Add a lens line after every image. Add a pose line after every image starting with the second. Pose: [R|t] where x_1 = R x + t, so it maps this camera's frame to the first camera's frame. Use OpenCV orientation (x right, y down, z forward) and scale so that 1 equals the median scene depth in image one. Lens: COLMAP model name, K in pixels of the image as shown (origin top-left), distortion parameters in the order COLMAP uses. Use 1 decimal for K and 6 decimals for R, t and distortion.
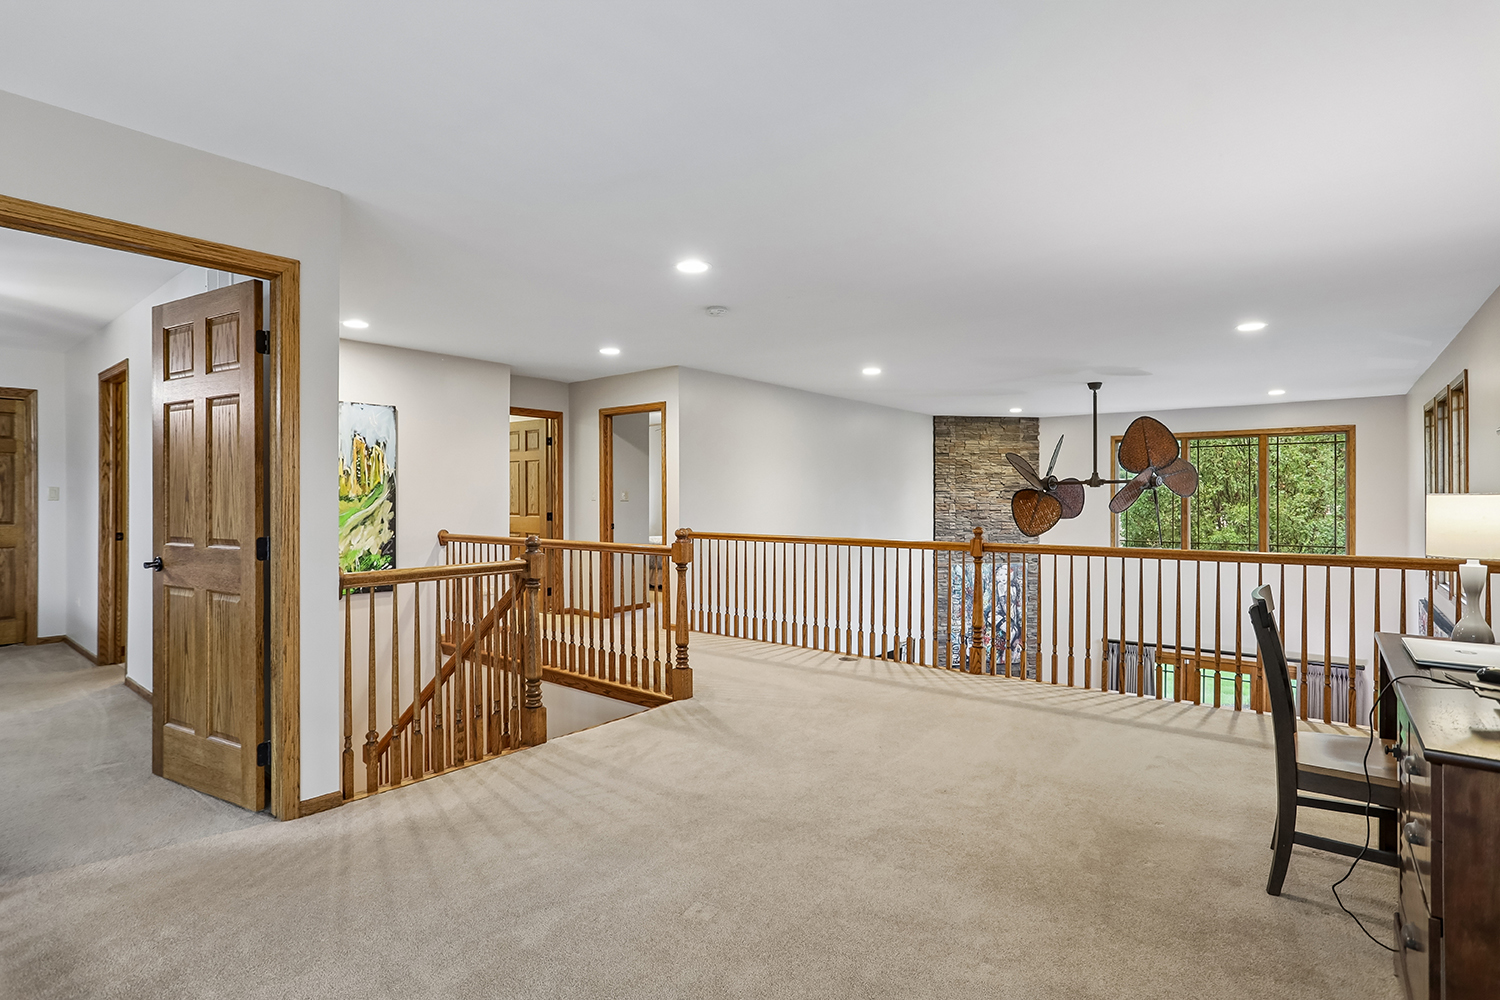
lens RADIAL K [[749.1, 0, 751.0], [0, 749.1, 491.4], [0, 0, 1]] dist [-0.057975, 0.021230]
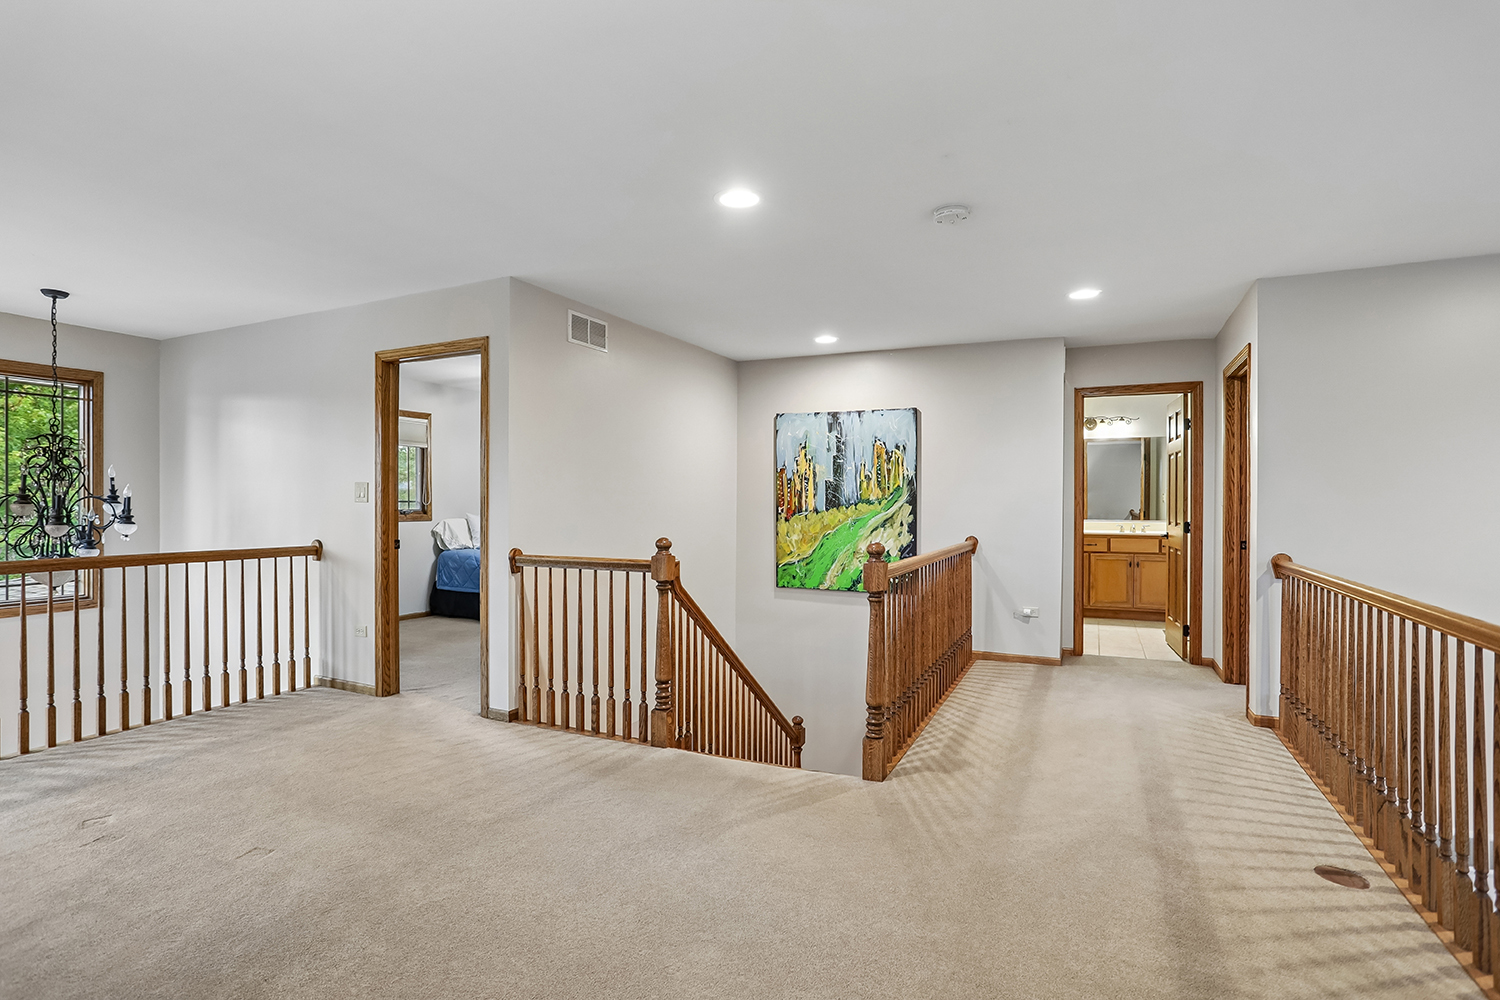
lens RADIAL K [[749.1, 0, 743.3], [0, 749.1, 498.2], [0, 0, 1]] dist [-0.057975, 0.021230]
pose [[0.213928, -0.000790, -0.976849, 0.382489], [-0.003856, 0.999991, -0.001653, 0.006381], [0.976842, 0.004120, 0.213923, 0.489712]]
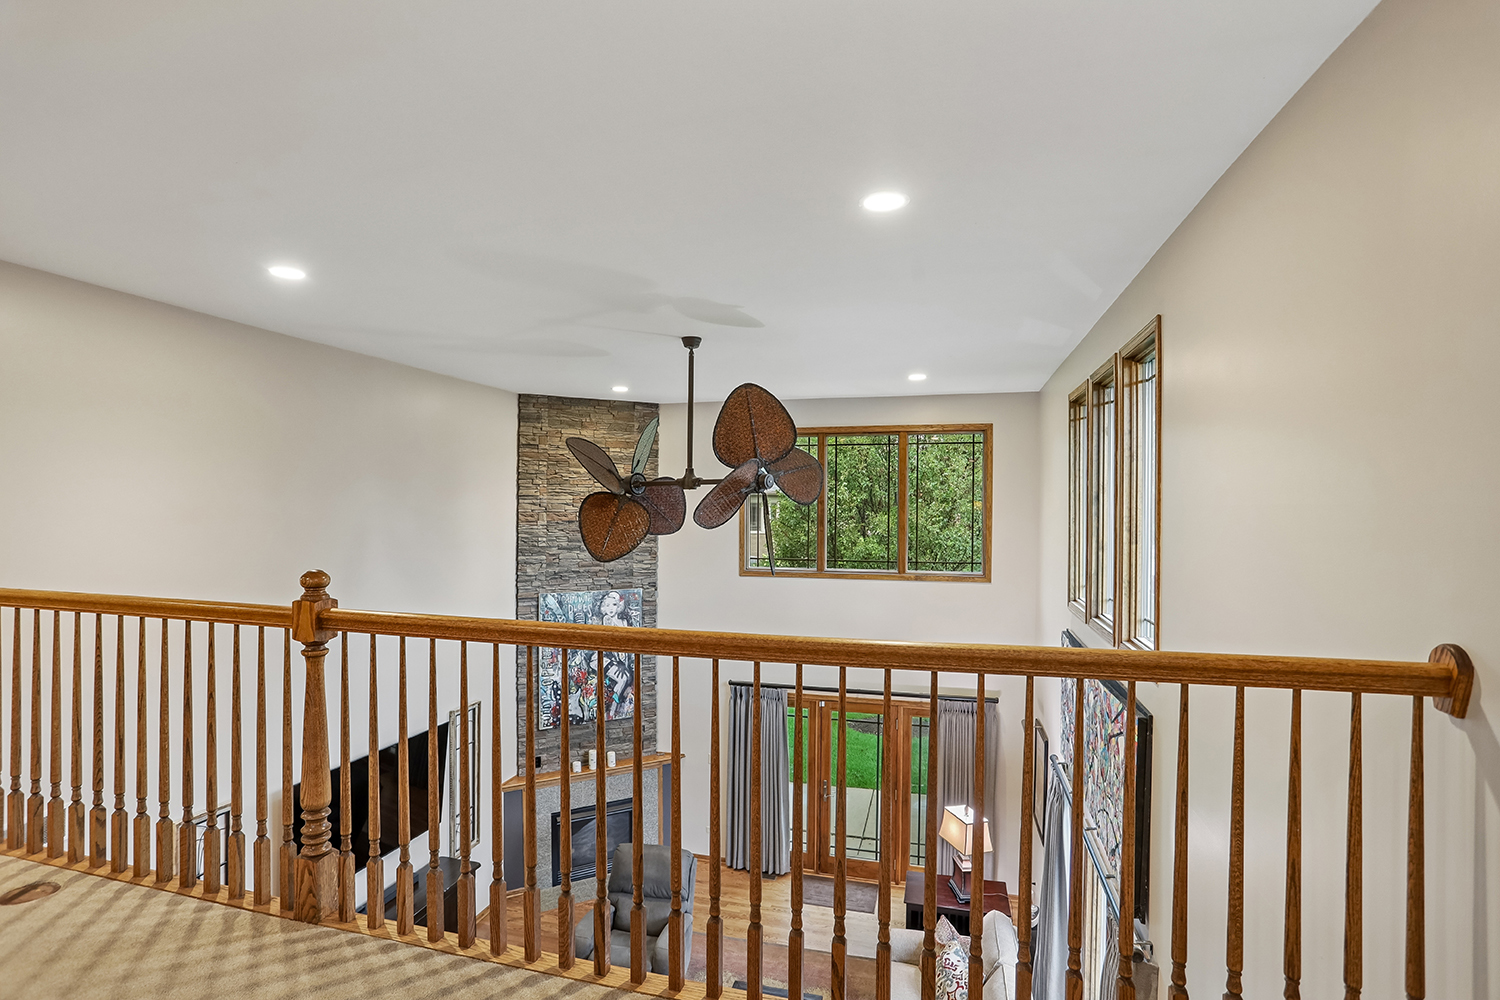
lens RADIAL K [[749.1, 0, 761.3], [0, 749.1, 495.9], [0, 0, 1]] dist [-0.057975, 0.021230]
pose [[0.912311, 0.008711, 0.409406, 0.307381], [-0.006879, 0.999959, -0.005947, 0.005045], [-0.409441, 0.002609, 0.912333, 0.432901]]
